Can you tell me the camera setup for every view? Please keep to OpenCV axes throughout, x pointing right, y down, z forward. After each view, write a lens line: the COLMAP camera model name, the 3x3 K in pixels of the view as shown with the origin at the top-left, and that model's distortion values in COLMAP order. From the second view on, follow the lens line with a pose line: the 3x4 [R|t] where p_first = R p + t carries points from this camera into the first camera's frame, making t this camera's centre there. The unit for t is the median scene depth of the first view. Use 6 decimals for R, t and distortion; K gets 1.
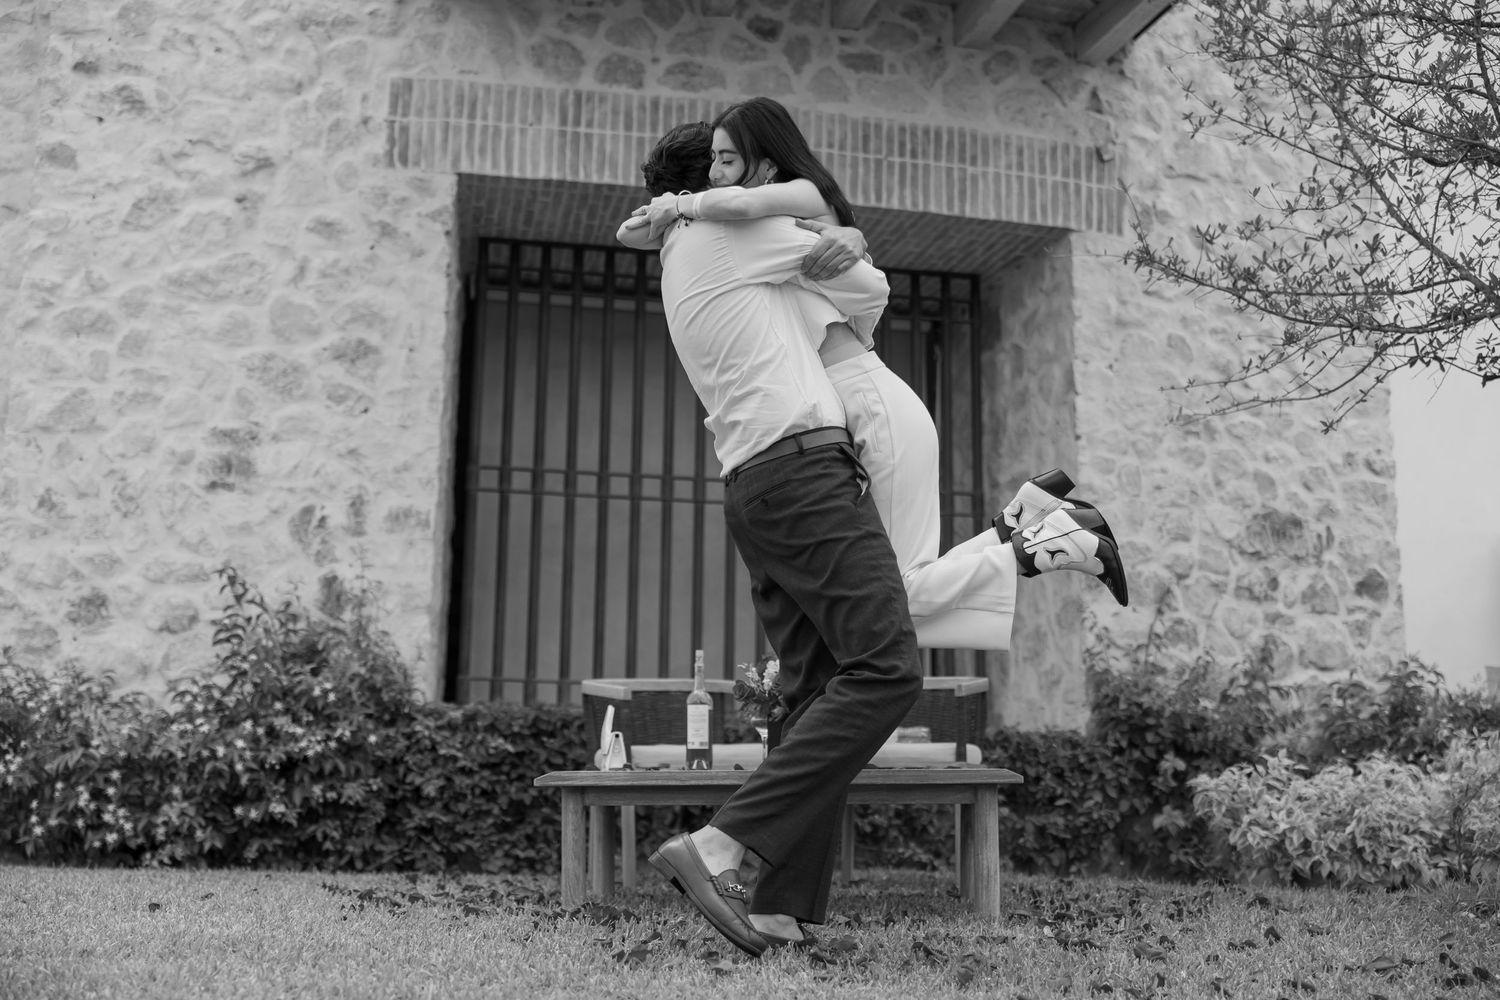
lens RADIAL K [[1911.0, 0, 750.0], [0, 1911.0, 500.0], [0, 0, 1]] dist [0.017422, -0.010773]
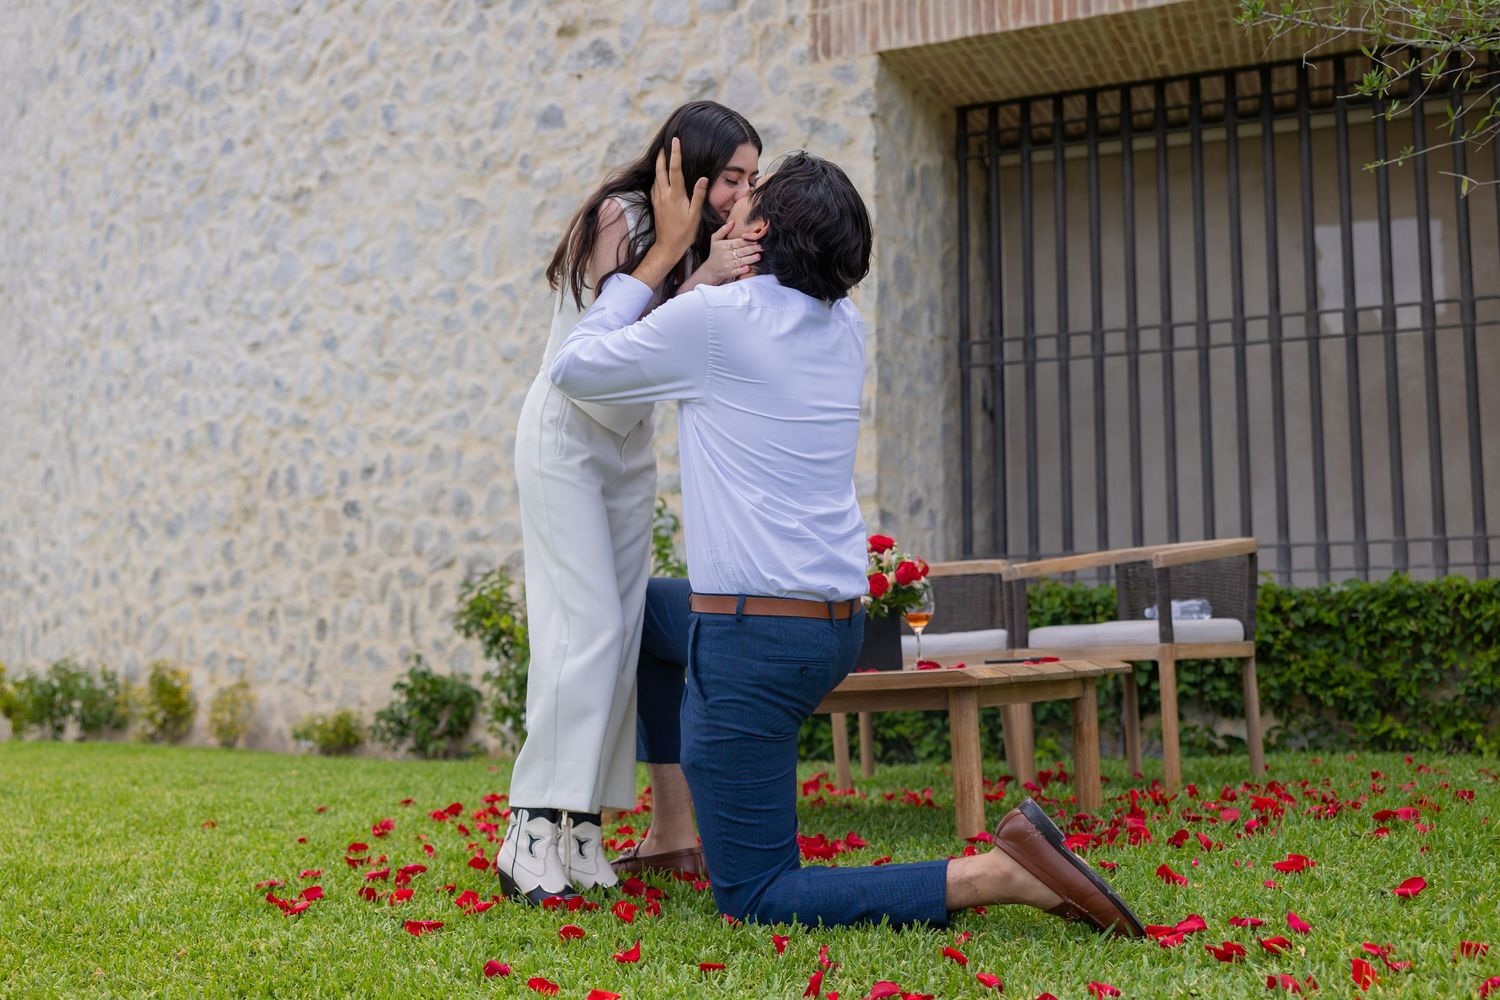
lens RADIAL K [[1834.8, 0, 738.8], [0, 1834.8, 501.1], [0, 0, 1]] dist [-0.004635, 0.029770]
pose [[0.831182, -0.086060, -0.549299, 0.295858], [0.129134, 0.990813, 0.040168, 0.011041], [0.540796, -0.104320, 0.834660, 0.154649]]
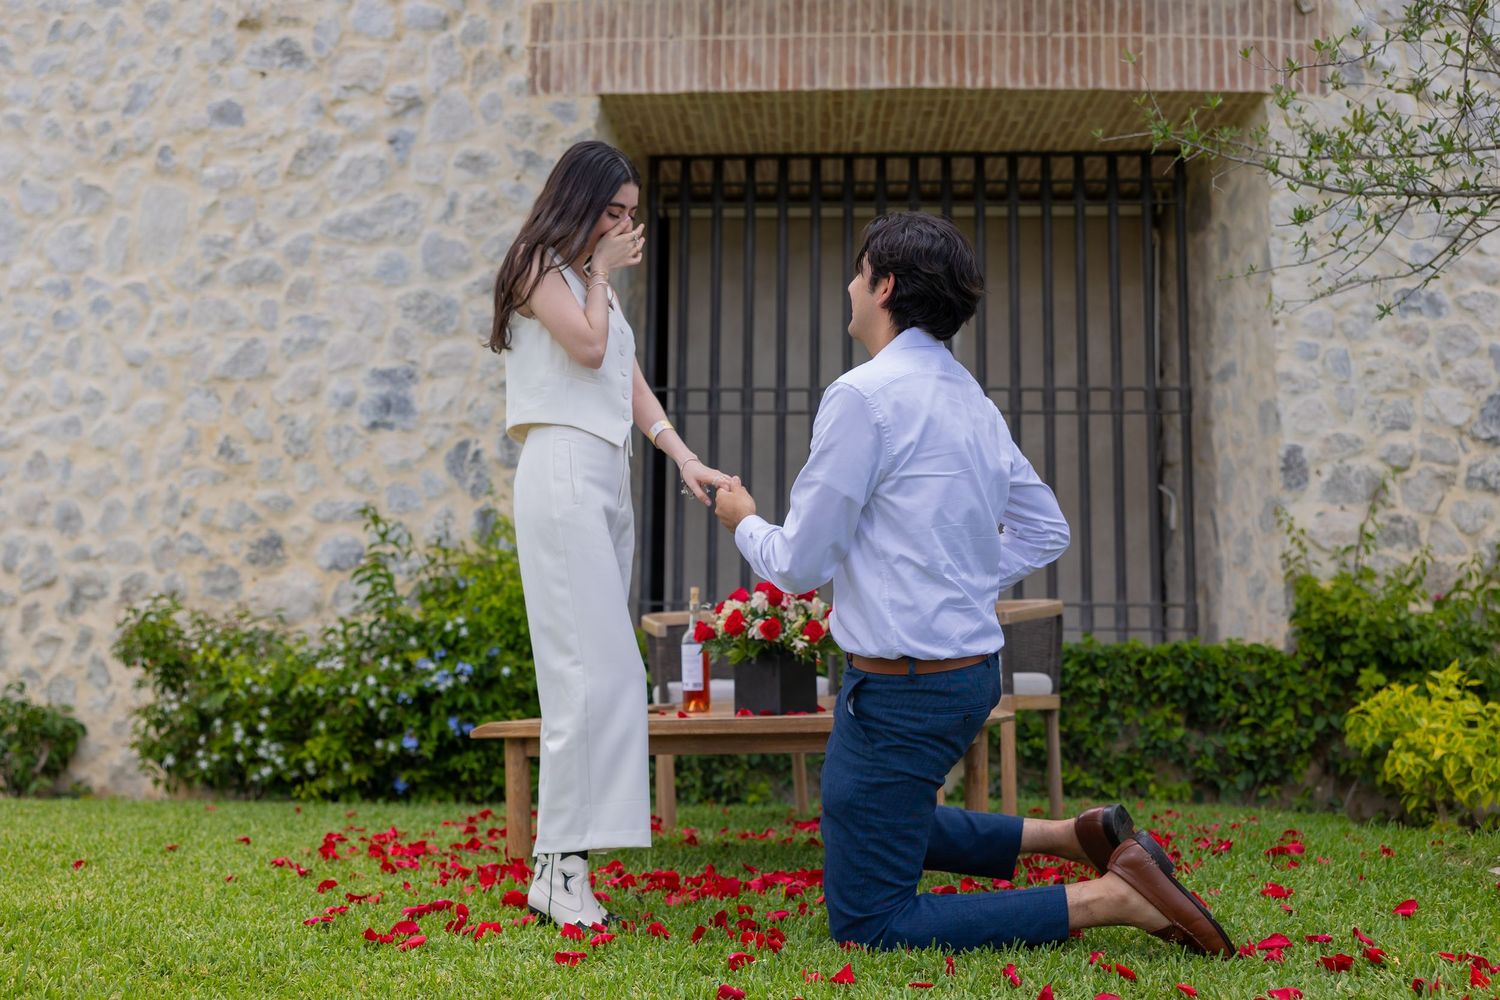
lens RADIAL K [[1909.0, 0, 760.8], [0, 1909.0, 500.0], [0, 0, 1]] dist [0.002996, 0.027771]
pose [[0.970082, -0.040538, -0.239371, 0.159844], [0.054078, 0.997271, 0.050267, -0.007818], [0.236680, -0.061708, 0.969626, 0.055253]]
